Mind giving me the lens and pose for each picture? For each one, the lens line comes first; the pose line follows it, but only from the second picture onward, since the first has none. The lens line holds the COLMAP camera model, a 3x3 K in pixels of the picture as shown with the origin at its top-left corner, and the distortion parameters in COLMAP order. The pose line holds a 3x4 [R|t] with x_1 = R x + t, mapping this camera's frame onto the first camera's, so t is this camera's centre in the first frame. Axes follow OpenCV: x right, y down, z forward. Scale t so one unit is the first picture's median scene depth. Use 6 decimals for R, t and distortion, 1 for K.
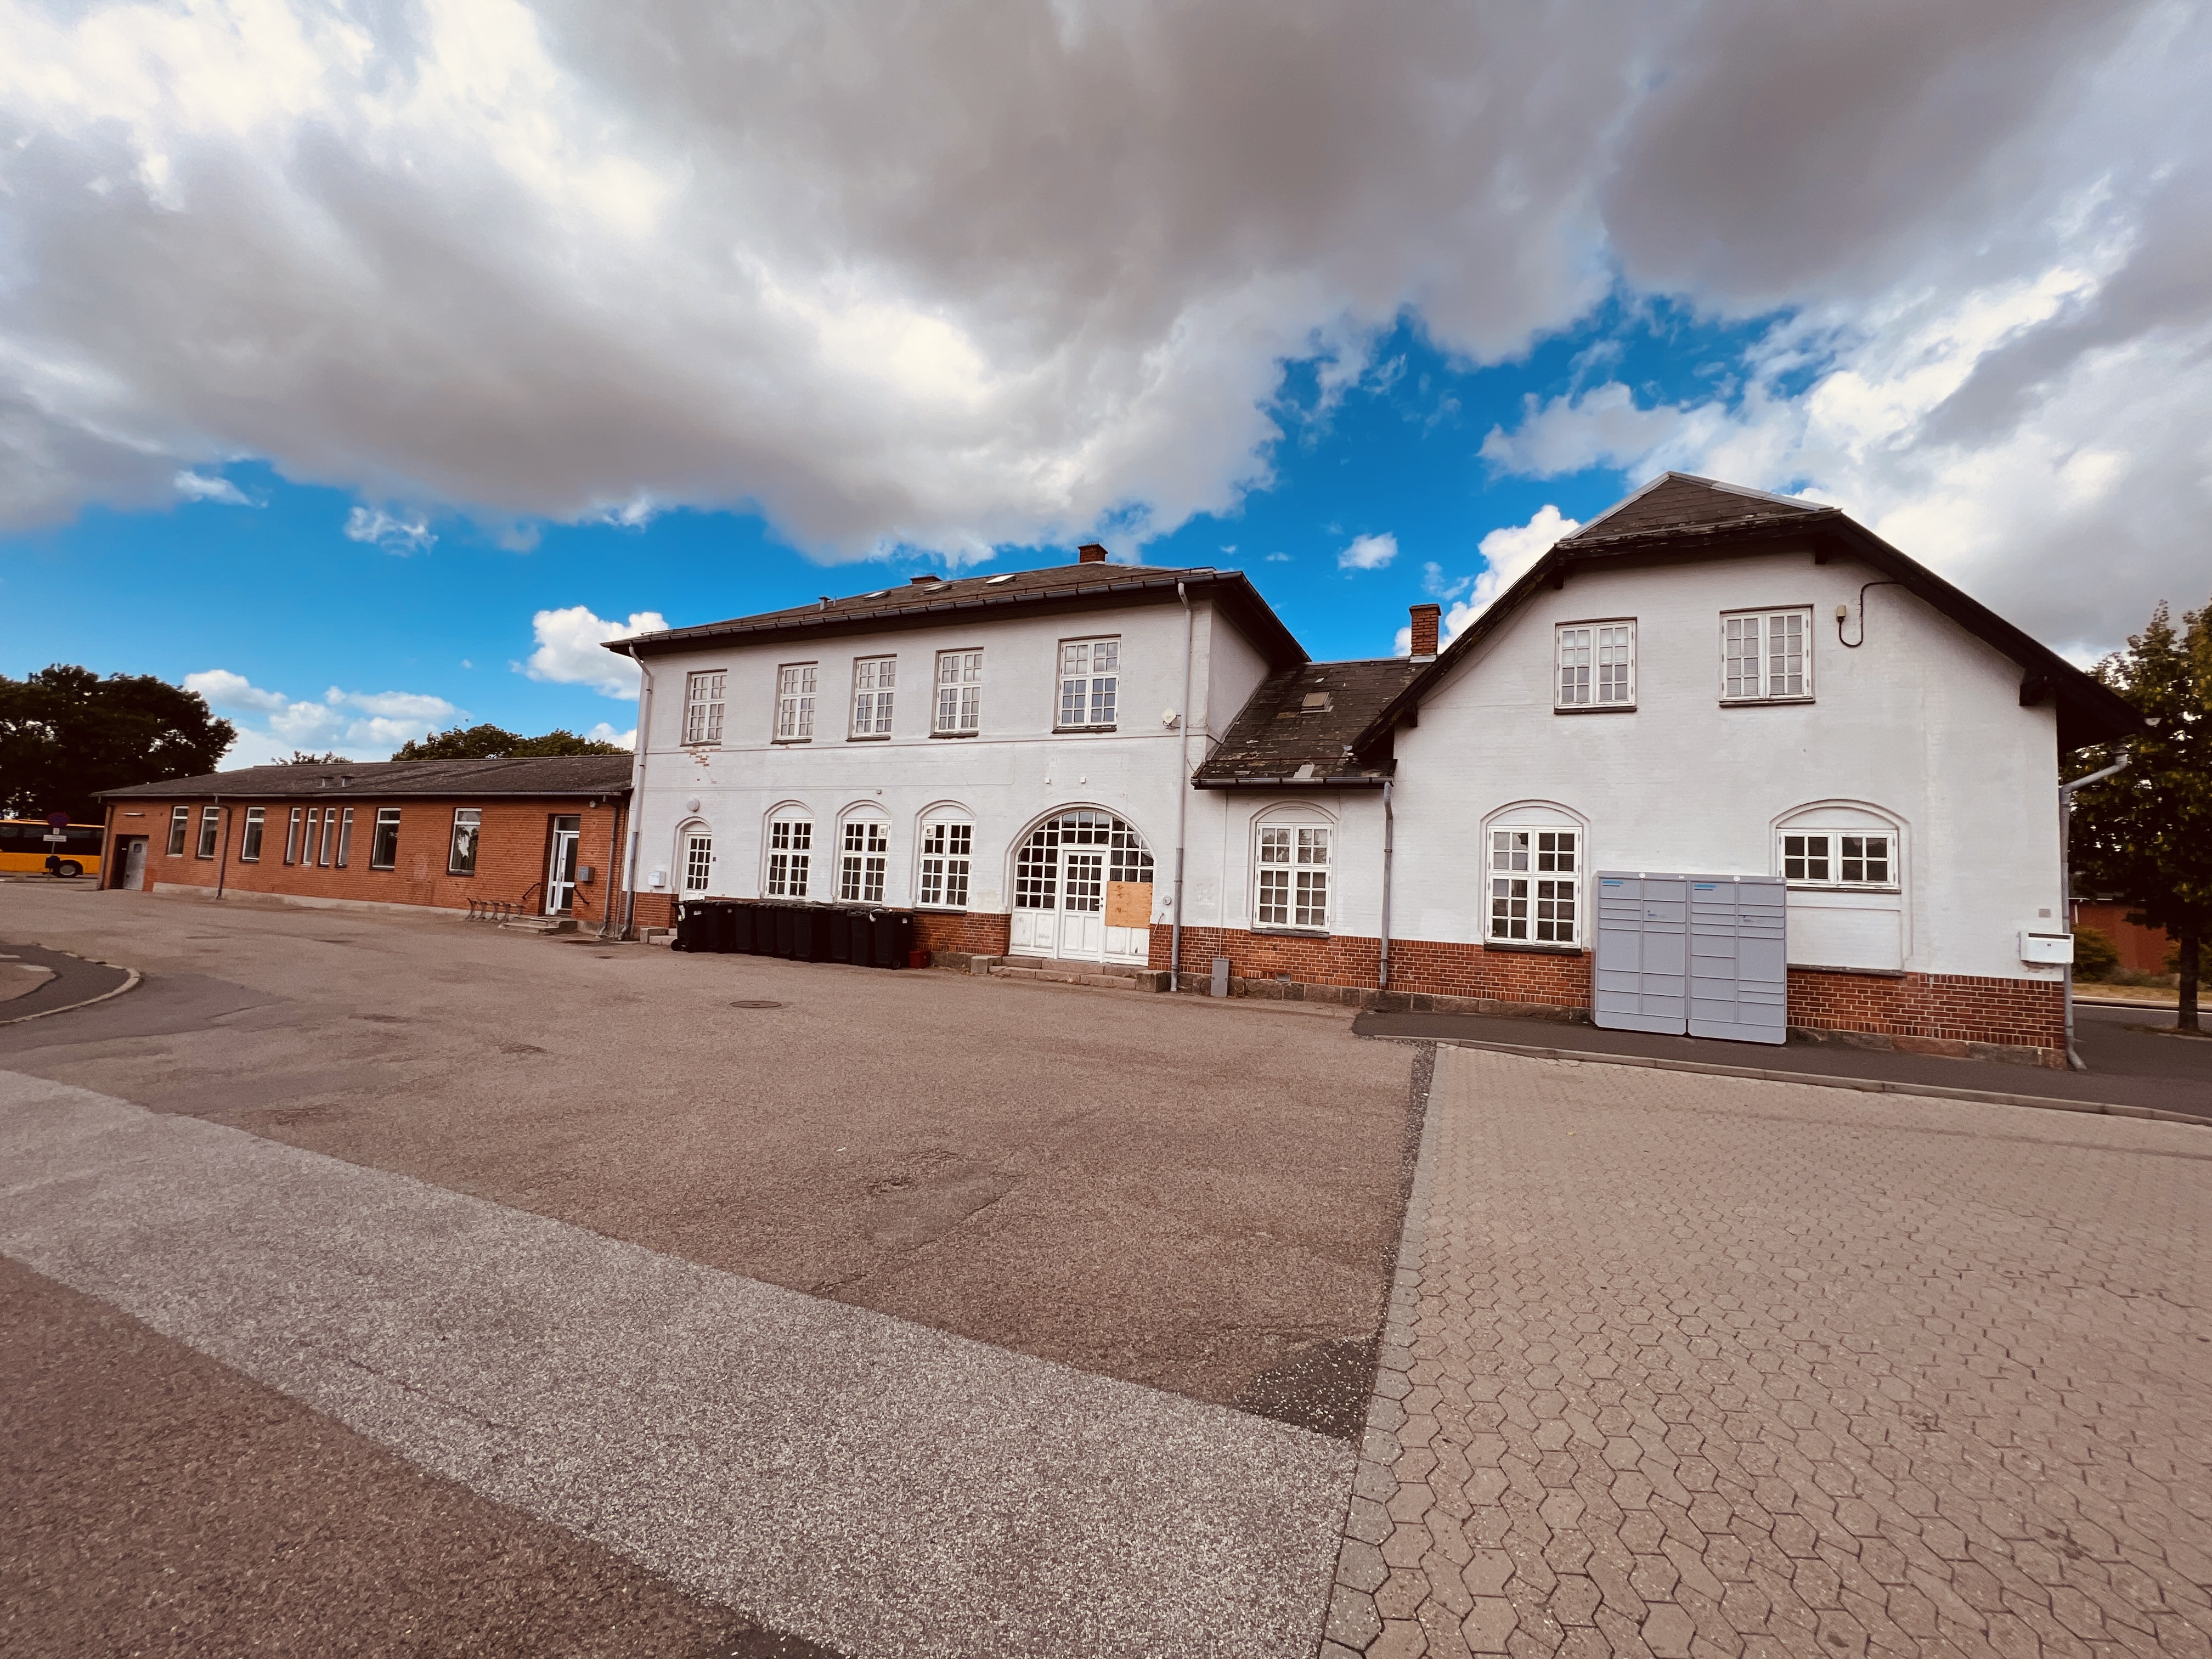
lens RADIAL K [[844.0, 0, 1113.8], [0, 844.0, 847.7], [0, 0, 1]] dist [0.001562, -0.000263]
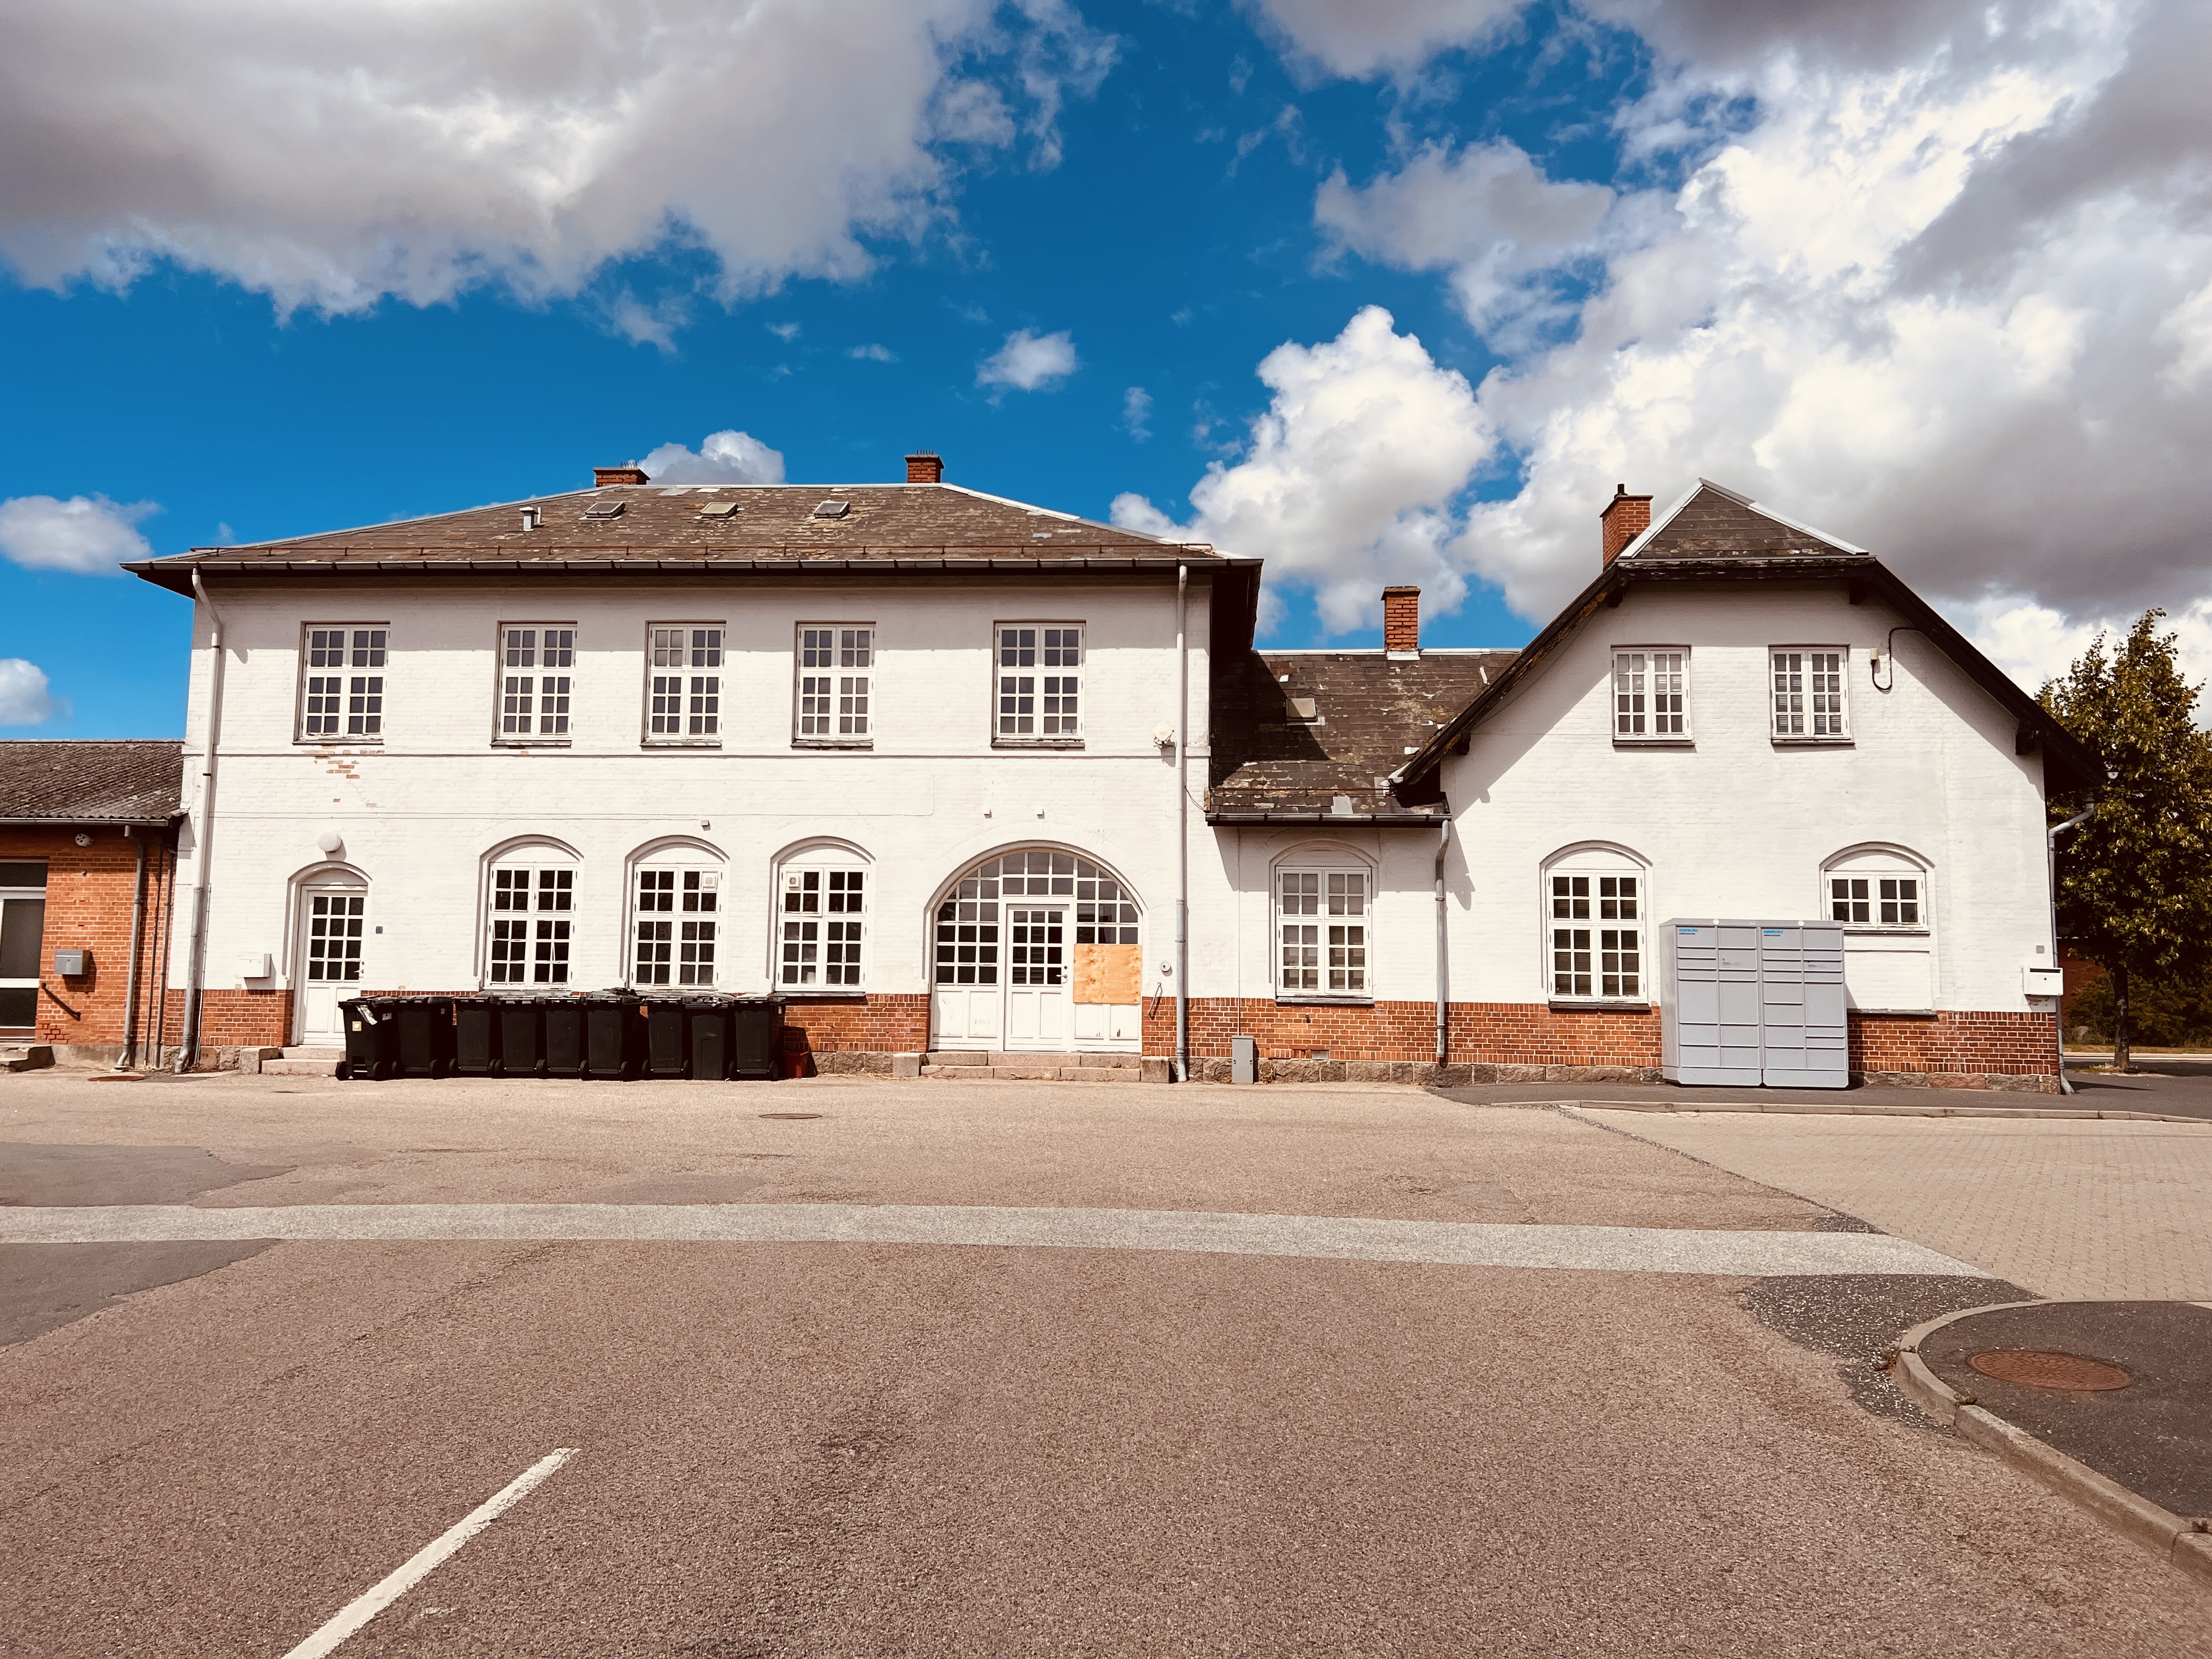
lens RADIAL K [[1637.5, 0, 1106.0], [0, 1637.5, 829.5], [0, 0, 1]] dist [0.148994, -0.273383]
pose [[0.948647, -0.006178, 0.316278, -0.436250], [0.015724, 0.999494, -0.027640, -0.021829], [-0.315947, 0.031193, 0.948264, -0.403060]]
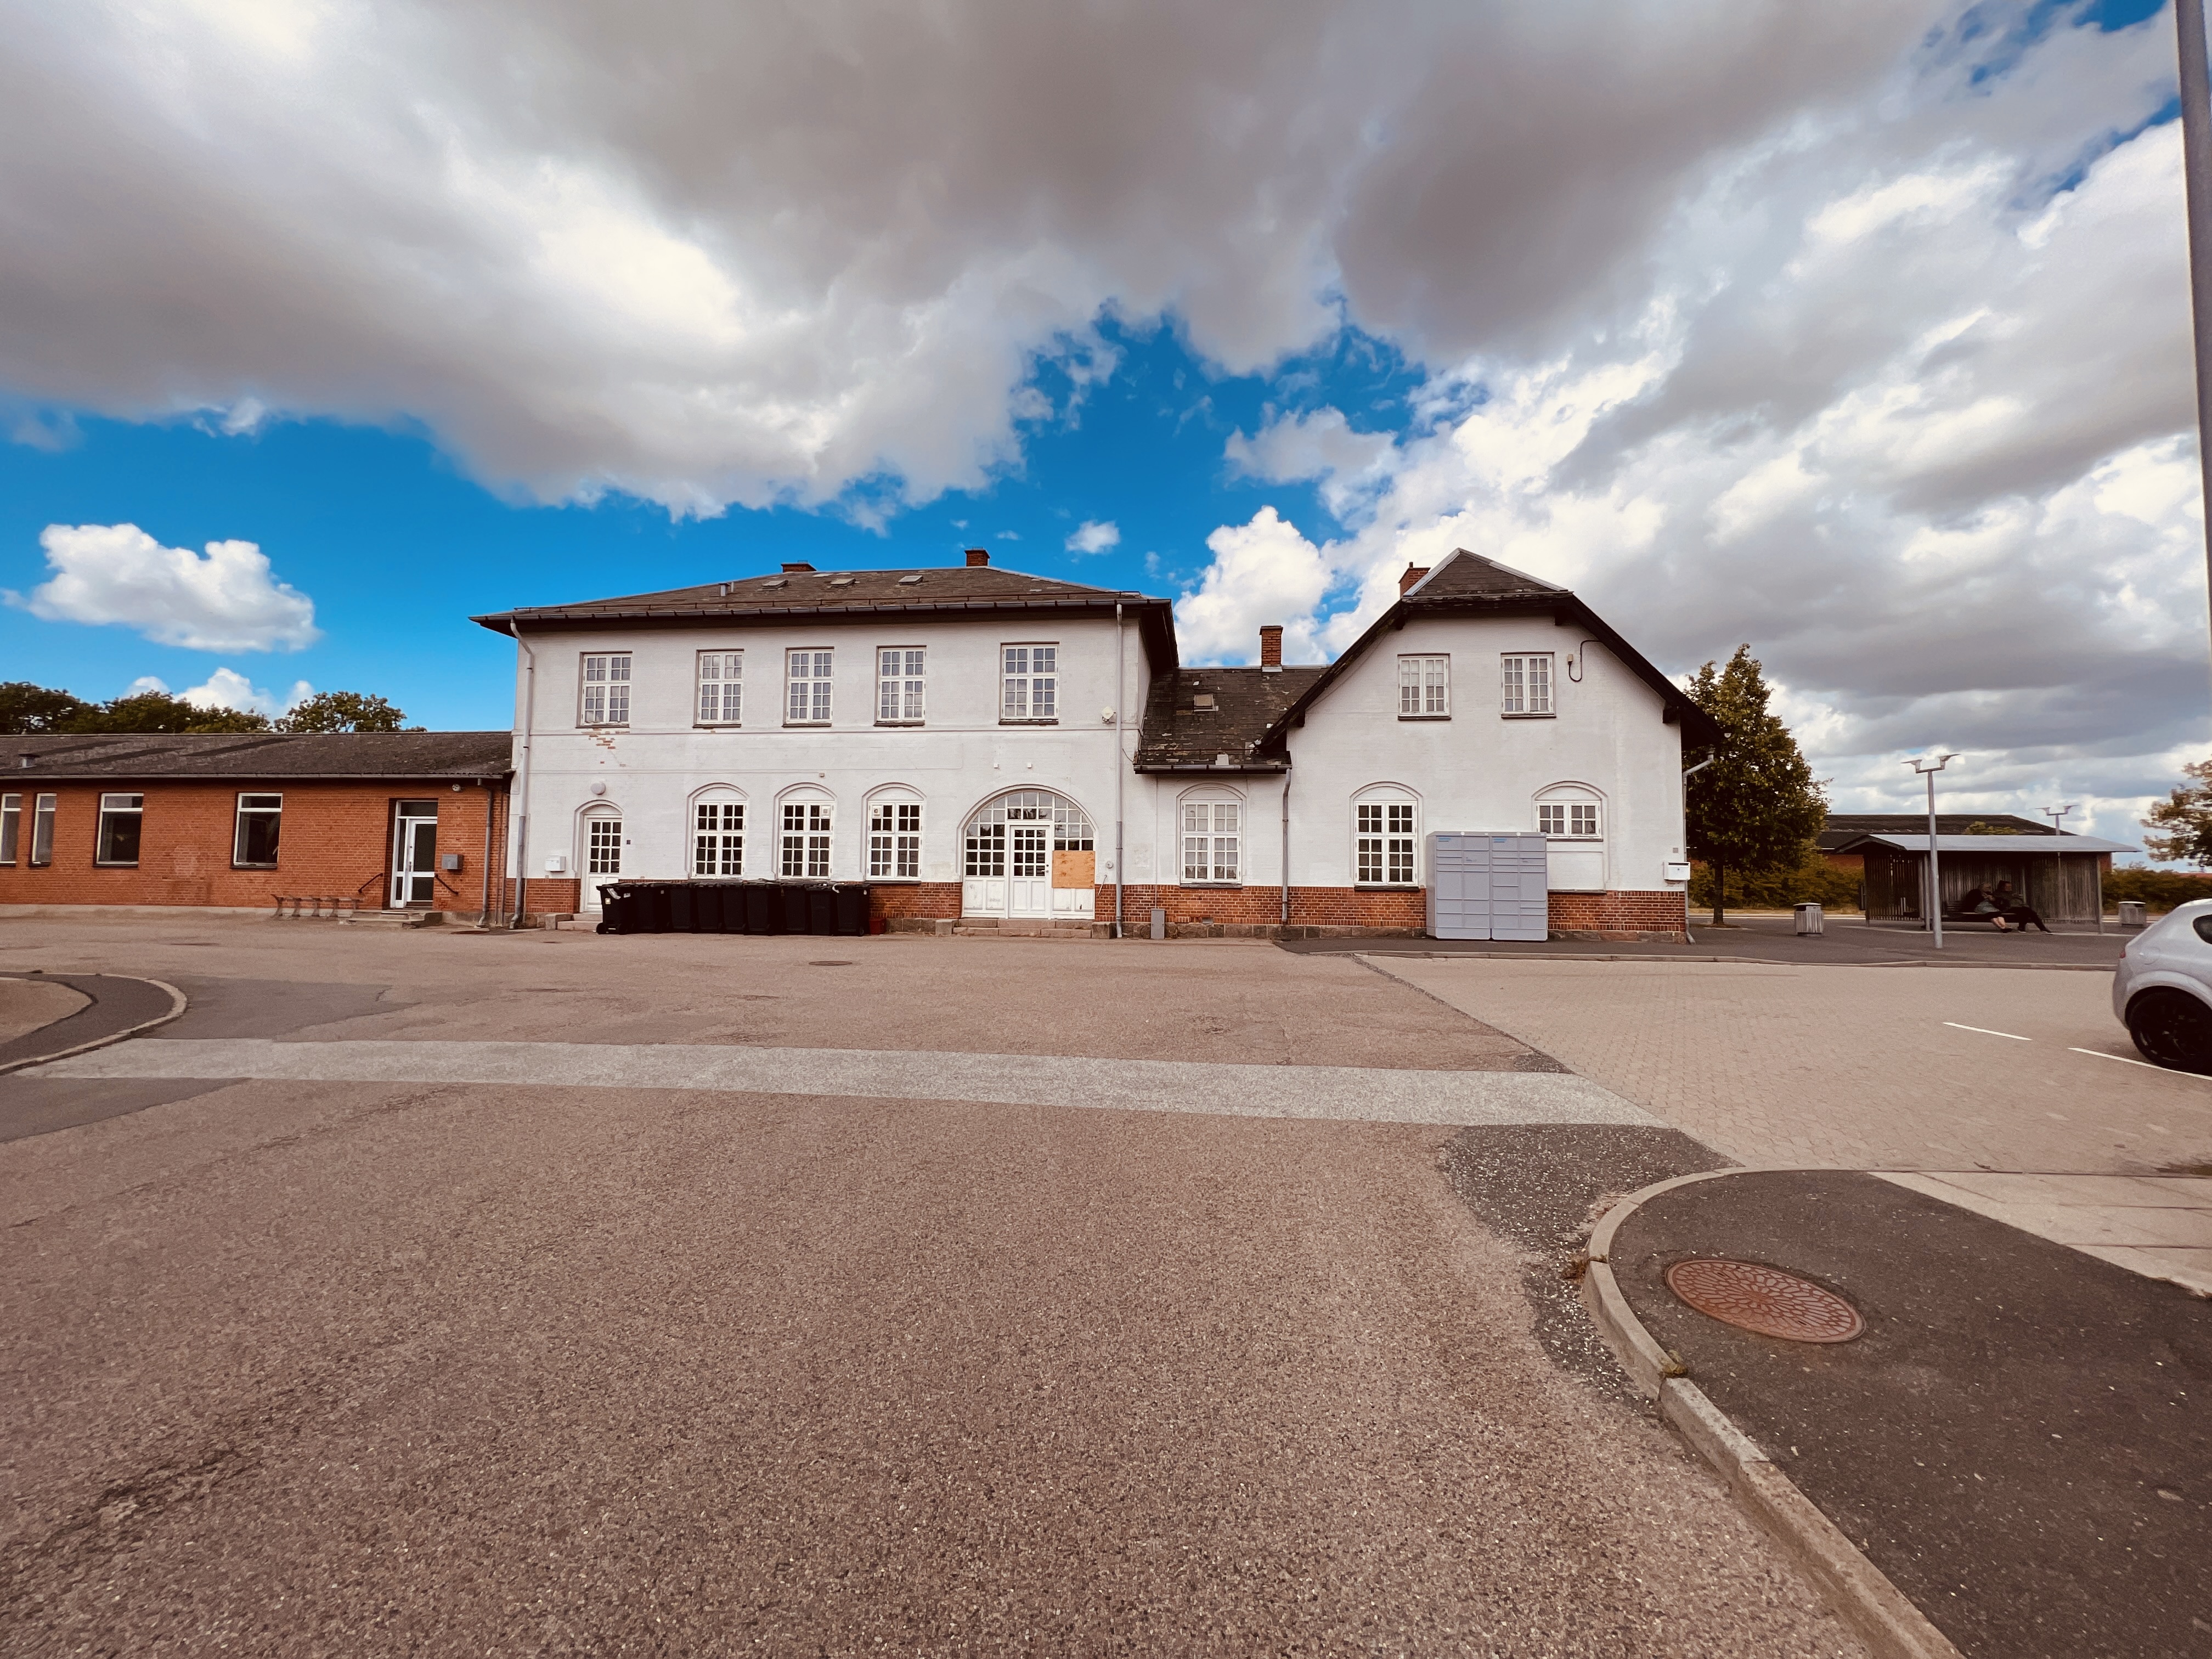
lens RADIAL K [[844.0, 0, 1113.8], [0, 844.0, 847.7], [0, 0, 1]] dist [0.001562, -0.000263]
pose [[0.956147, -0.027540, 0.291588, -0.264914], [0.019243, 0.999325, 0.031287, -0.000048], [-0.292253, -0.024304, 0.956032, -0.157290]]
